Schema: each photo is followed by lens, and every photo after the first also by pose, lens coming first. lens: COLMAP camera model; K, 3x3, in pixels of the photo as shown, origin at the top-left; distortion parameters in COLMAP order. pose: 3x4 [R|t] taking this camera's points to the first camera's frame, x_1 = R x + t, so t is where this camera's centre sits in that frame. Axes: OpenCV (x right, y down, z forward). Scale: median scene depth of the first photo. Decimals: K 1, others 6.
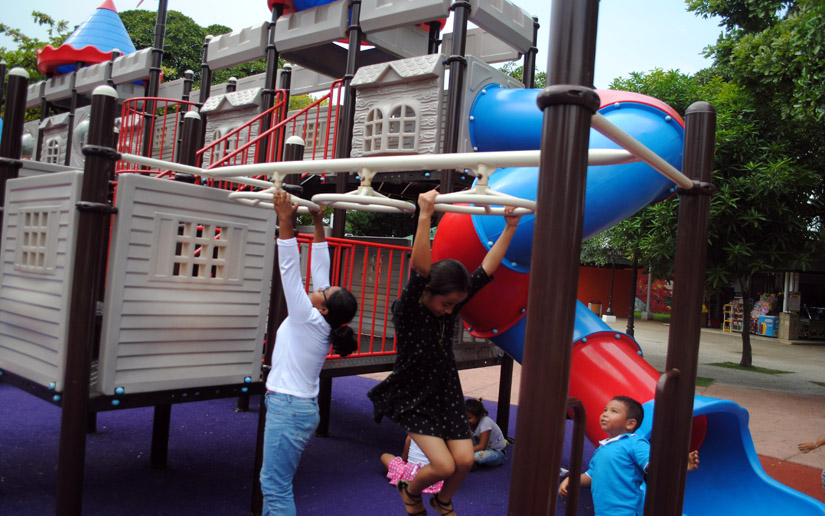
lens RADIAL K [[677.1, 0, 412.5], [0, 677.1, 258.0], [0, 0, 1]] dist [-0.100389, -0.001255]
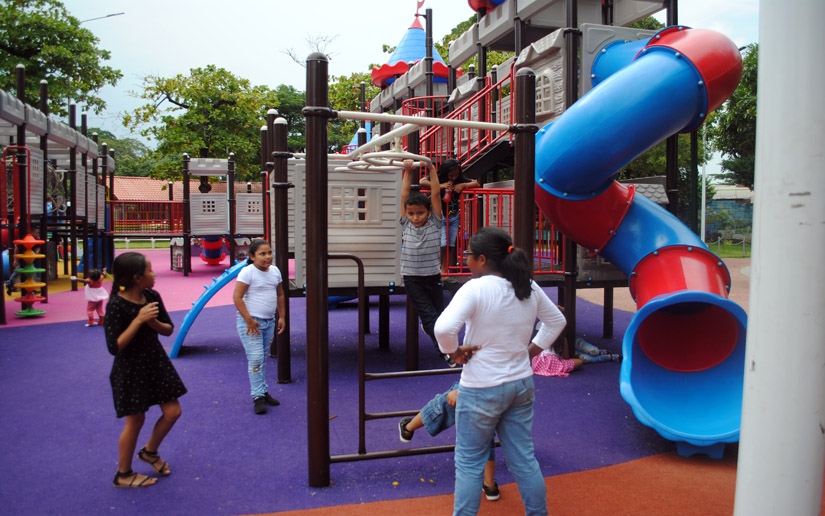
lens RADIAL K [[677.1, 0, 412.5], [0, 677.1, 258.0], [0, 0, 1]] dist [-0.100389, -0.001255]
pose [[0.788988, -0.040419, -0.613078, 0.707305], [0.075917, 0.996601, 0.031996, 0.067944], [0.609701, -0.071788, 0.789374, -0.201102]]
